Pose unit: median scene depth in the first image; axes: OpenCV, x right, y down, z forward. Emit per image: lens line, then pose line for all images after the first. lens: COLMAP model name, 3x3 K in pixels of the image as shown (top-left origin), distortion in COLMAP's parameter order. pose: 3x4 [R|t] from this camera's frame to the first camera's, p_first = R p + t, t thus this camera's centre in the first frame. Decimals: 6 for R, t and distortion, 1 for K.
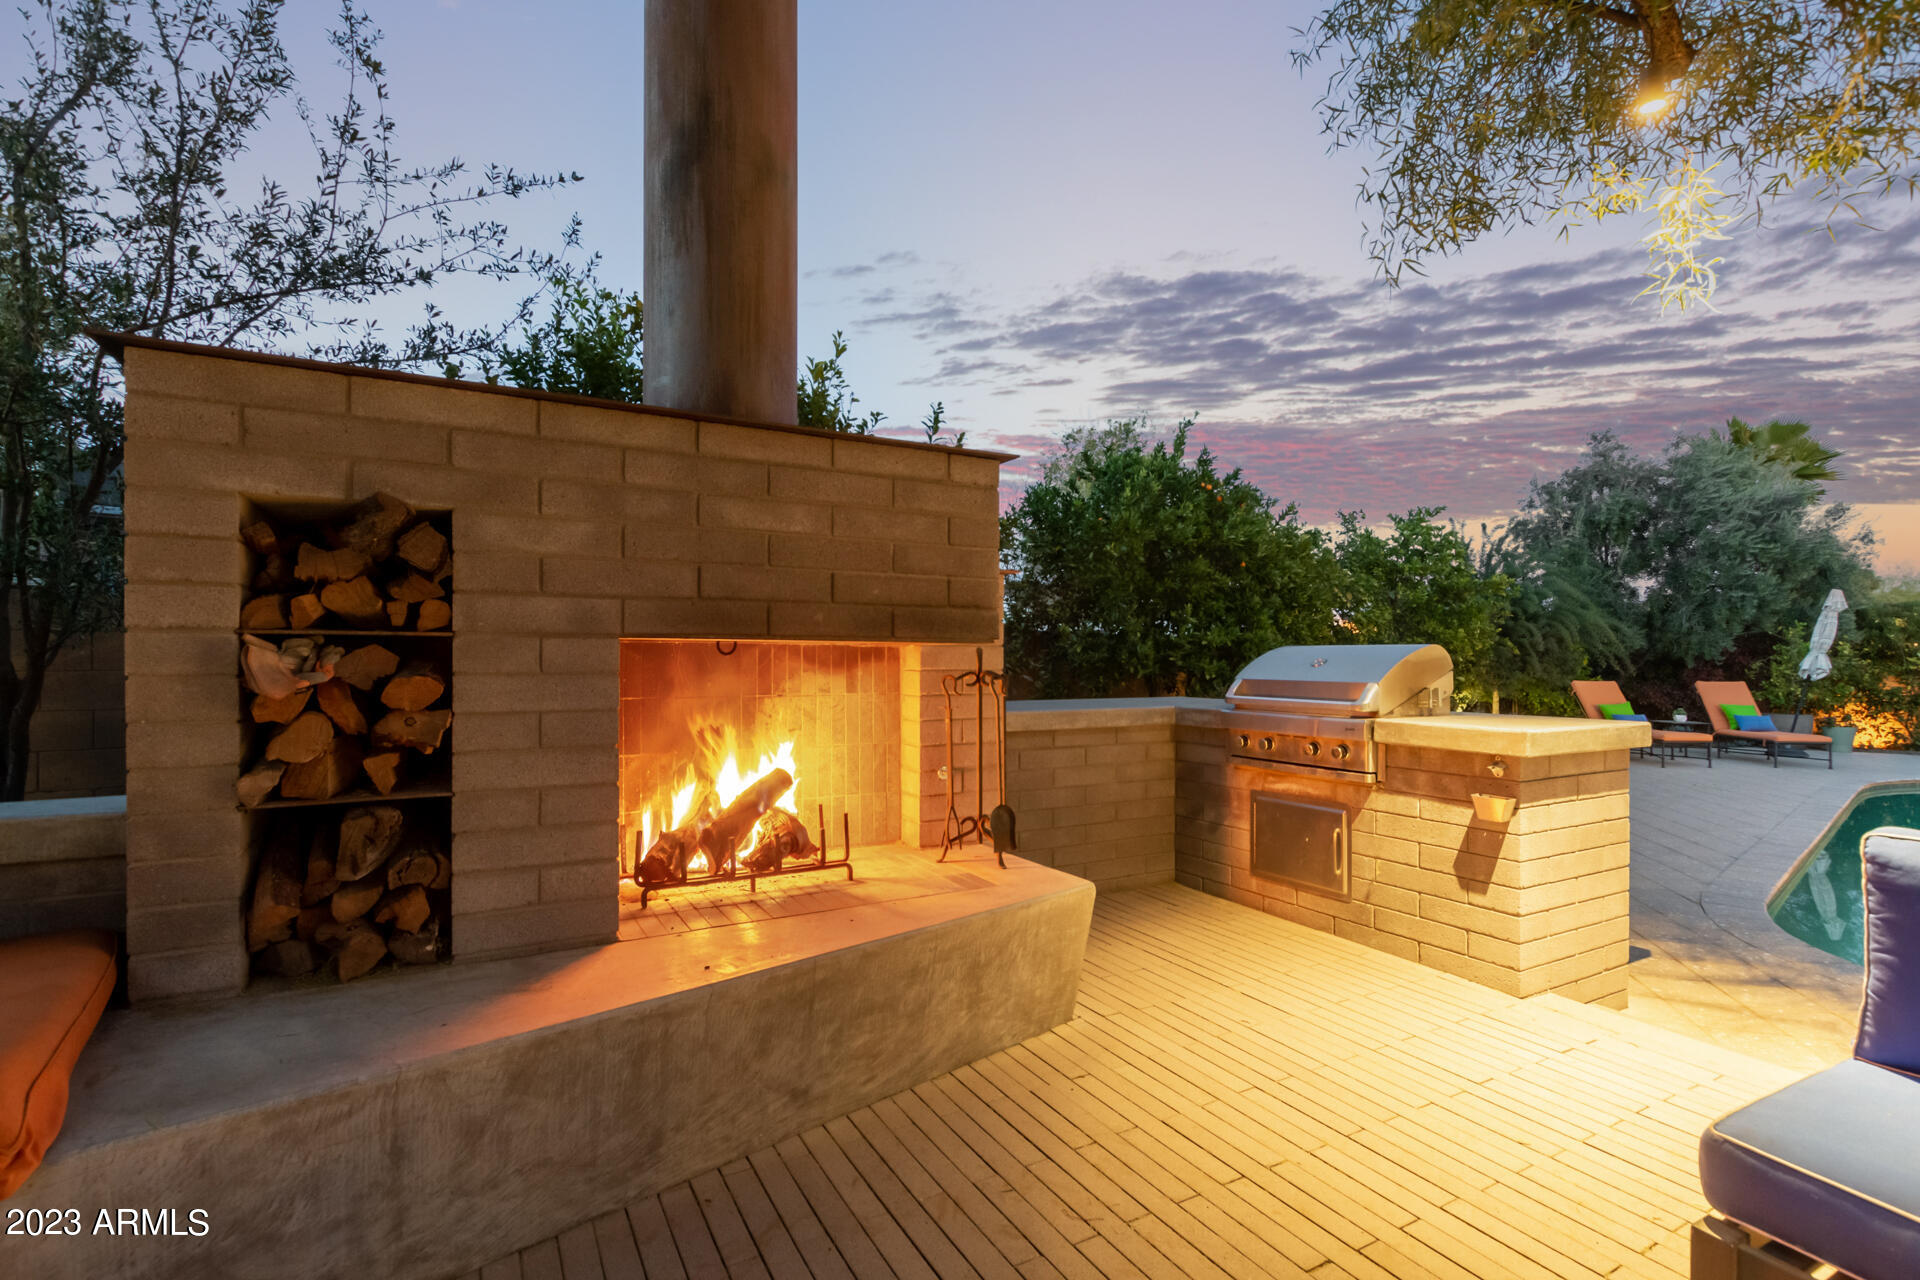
lens RADIAL K [[891.3, 0, 974.7], [0, 891.3, 650.0], [0, 0, 1]] dist [0.002015, -0.000119]
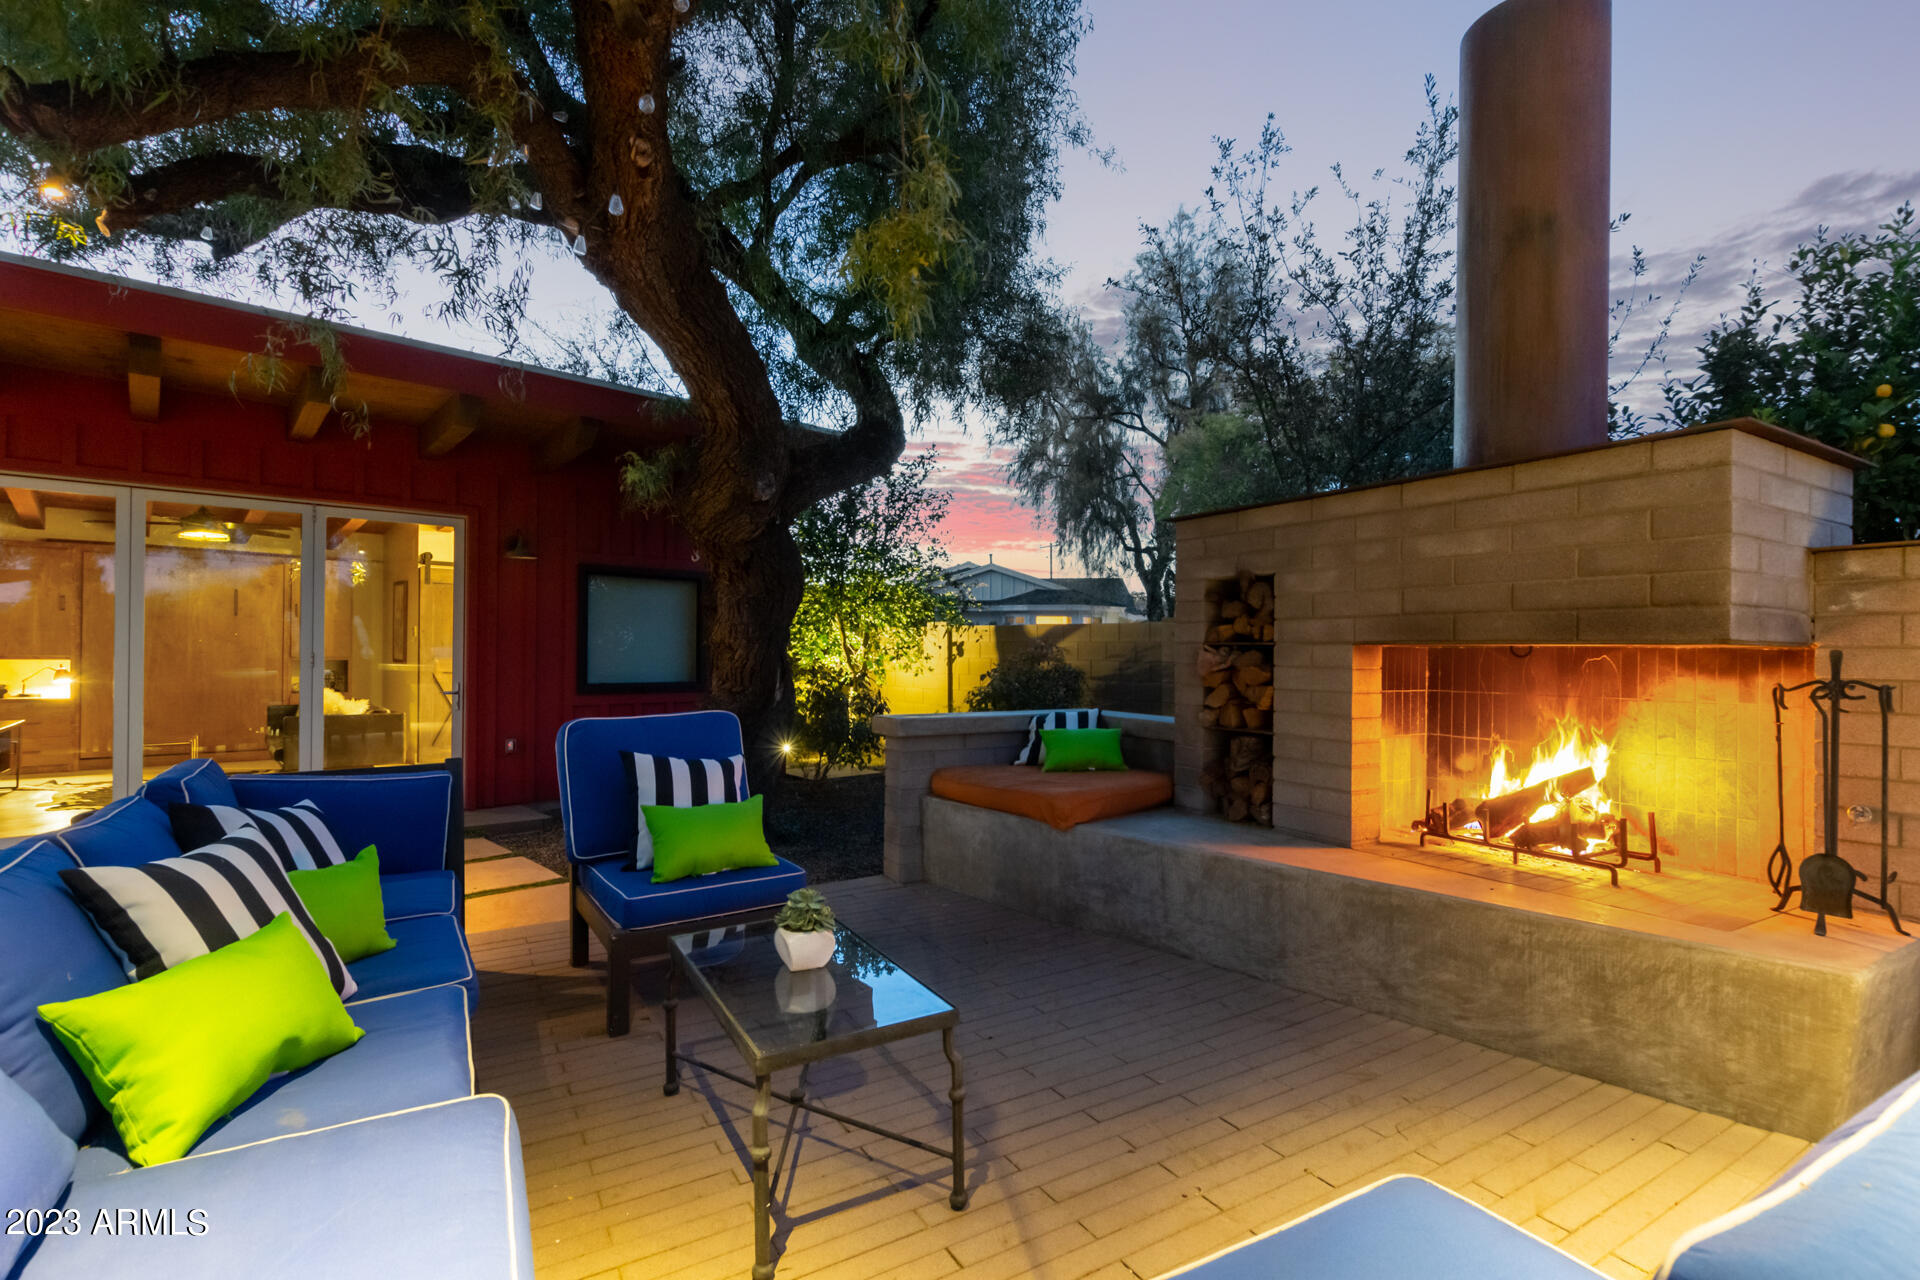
lens RADIAL K [[891.3, 0, 974.7], [0, 891.3, 650.0], [0, 0, 1]] dist [0.002015, -0.000119]
pose [[0.029249, -0.004257, -0.999563, 0.745660], [-0.003068, 0.999986, -0.004349, 0.002888], [0.999567, 0.003194, 0.029236, 0.228747]]
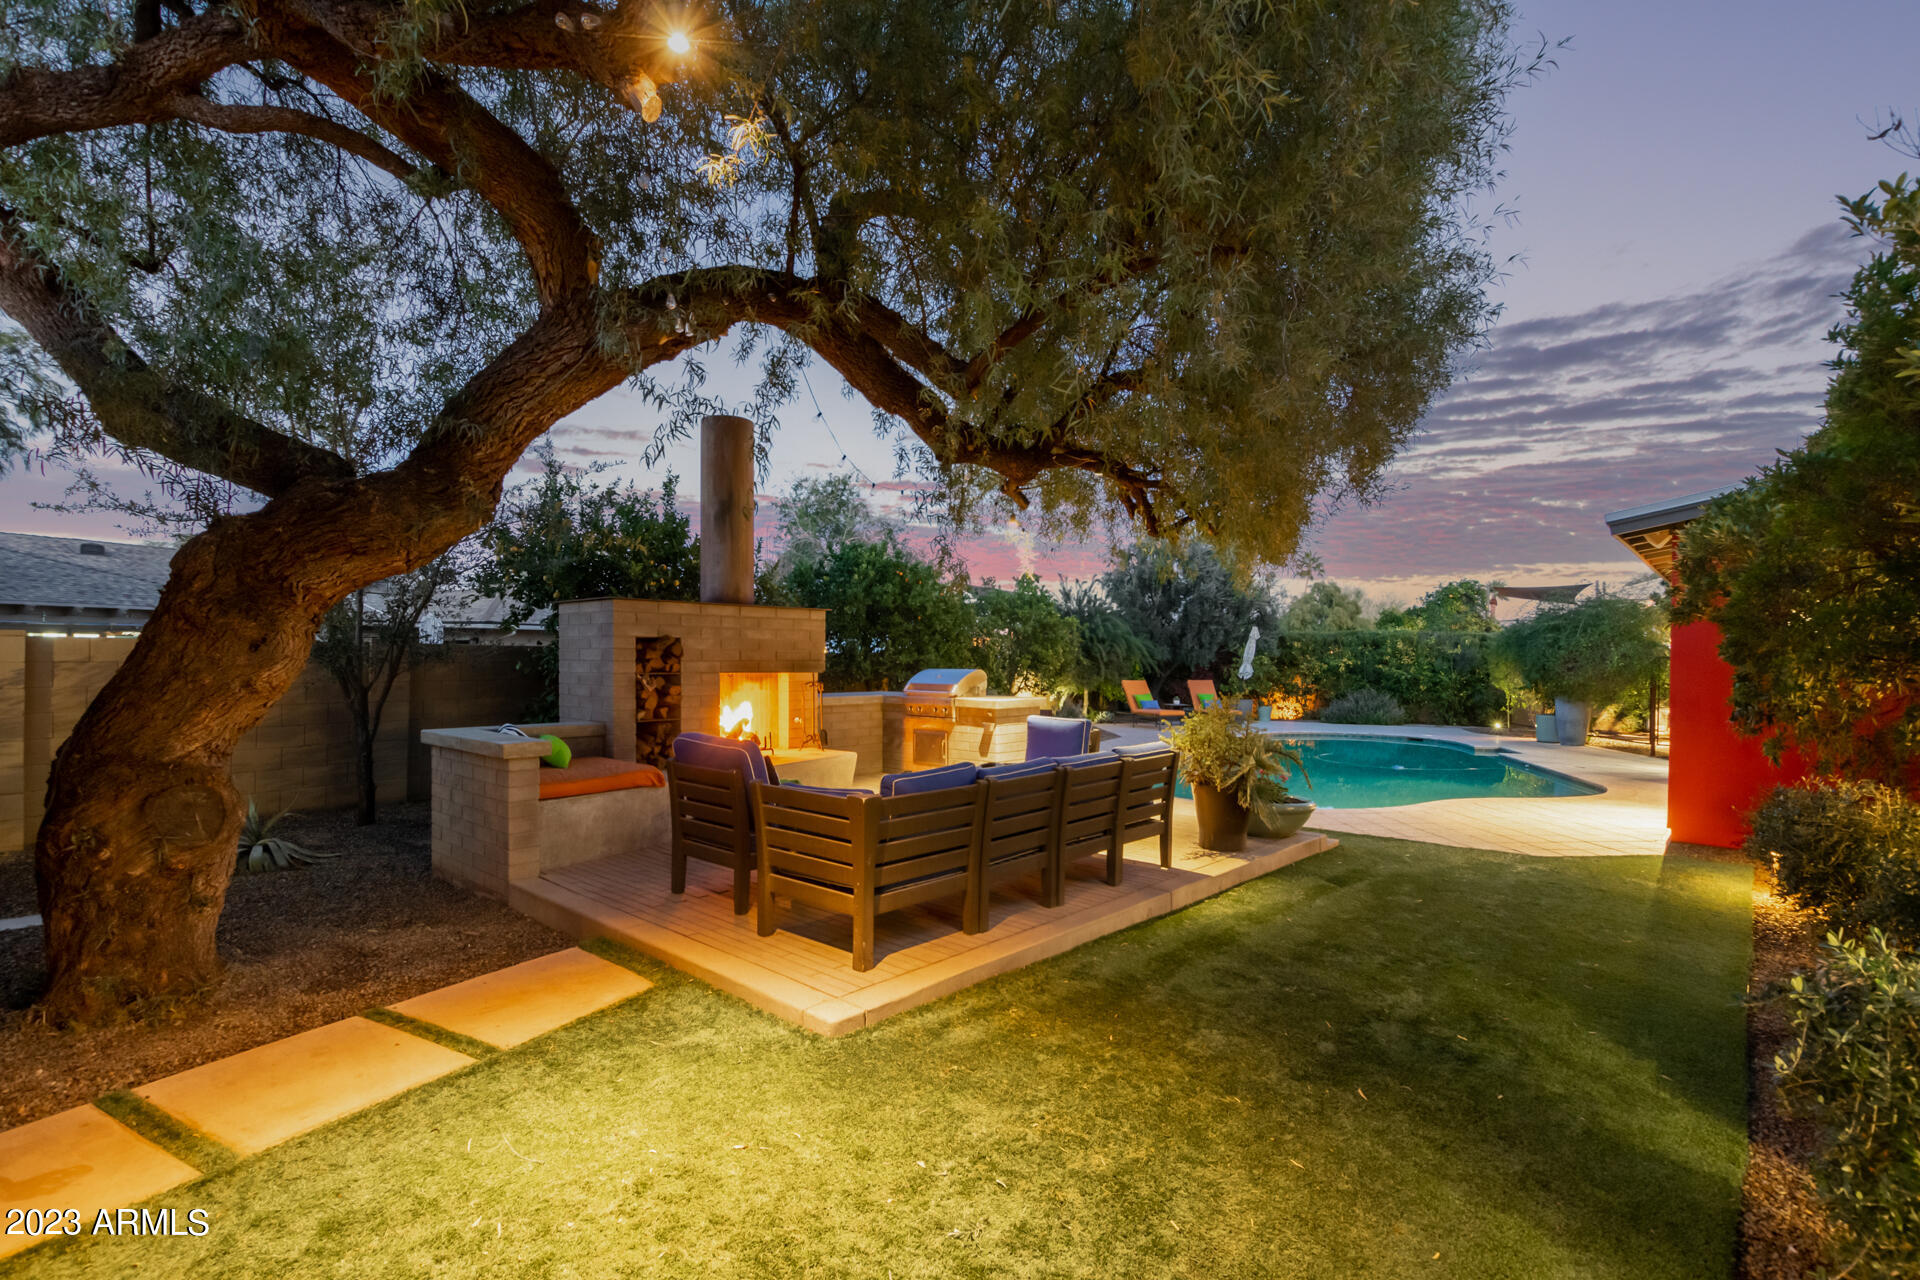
lens RADIAL K [[907.3, 0, 957.0], [0, 907.3, 661.6], [0, 0, 1]] dist [0.001487, 0.000062]
pose [[0.953230, 0.000317, 0.302245, -0.402255], [-0.004694, 0.999894, 0.013755, -0.074649], [-0.302209, -0.014531, 0.953131, -1.724594]]
